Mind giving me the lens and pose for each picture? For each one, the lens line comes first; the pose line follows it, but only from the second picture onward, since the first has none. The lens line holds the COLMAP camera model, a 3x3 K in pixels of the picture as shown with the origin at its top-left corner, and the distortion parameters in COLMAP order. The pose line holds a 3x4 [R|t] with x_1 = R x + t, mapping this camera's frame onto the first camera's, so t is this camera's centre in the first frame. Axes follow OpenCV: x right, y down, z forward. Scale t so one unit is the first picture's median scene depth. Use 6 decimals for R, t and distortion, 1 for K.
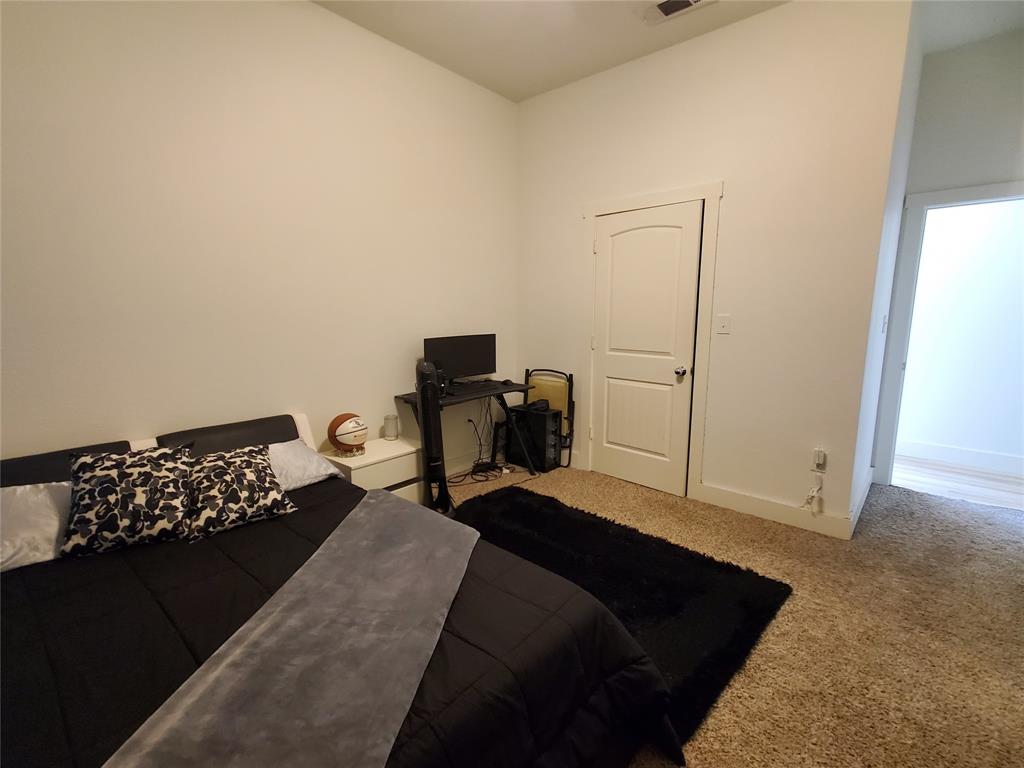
lens RADIAL K [[467.1, 0, 522.1], [0, 467.1, 380.1], [0, 0, 1]] dist [0.003424, 0.000553]
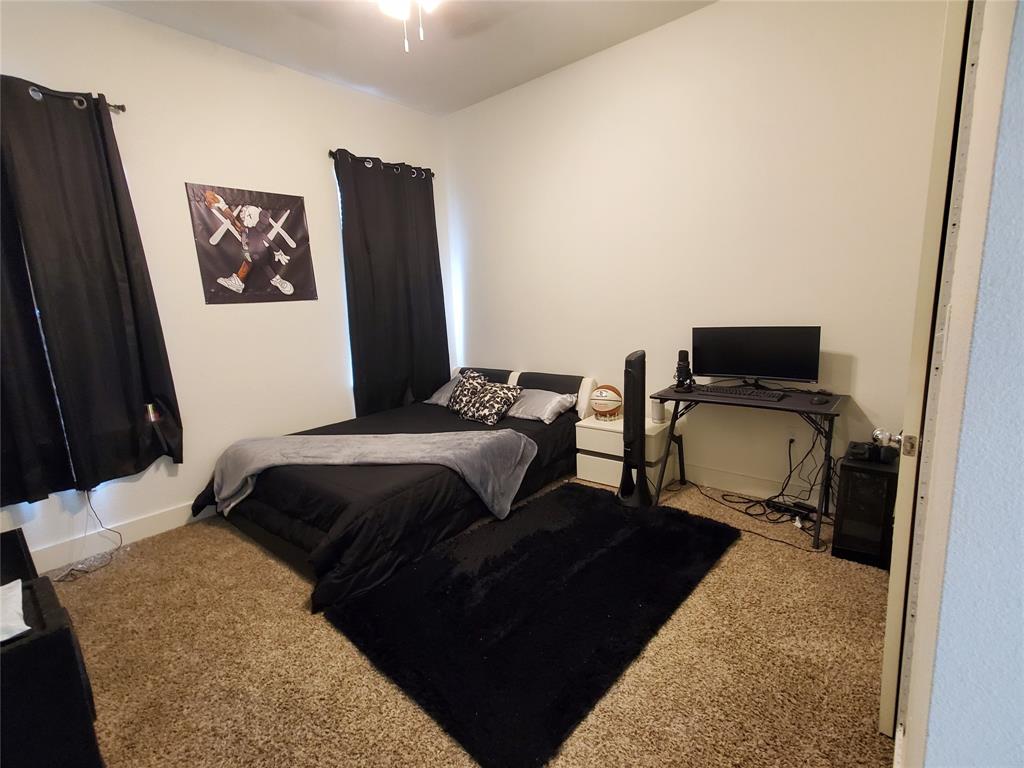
lens RADIAL K [[467.1, 0, 522.1], [0, 467.1, 380.1], [0, 0, 1]] dist [0.003424, 0.000553]
pose [[0.029116, 0.170487, -0.984930, 1.007814], [-0.105830, 0.980335, 0.166564, -0.151192], [0.993958, 0.099386, 0.046586, 0.882006]]
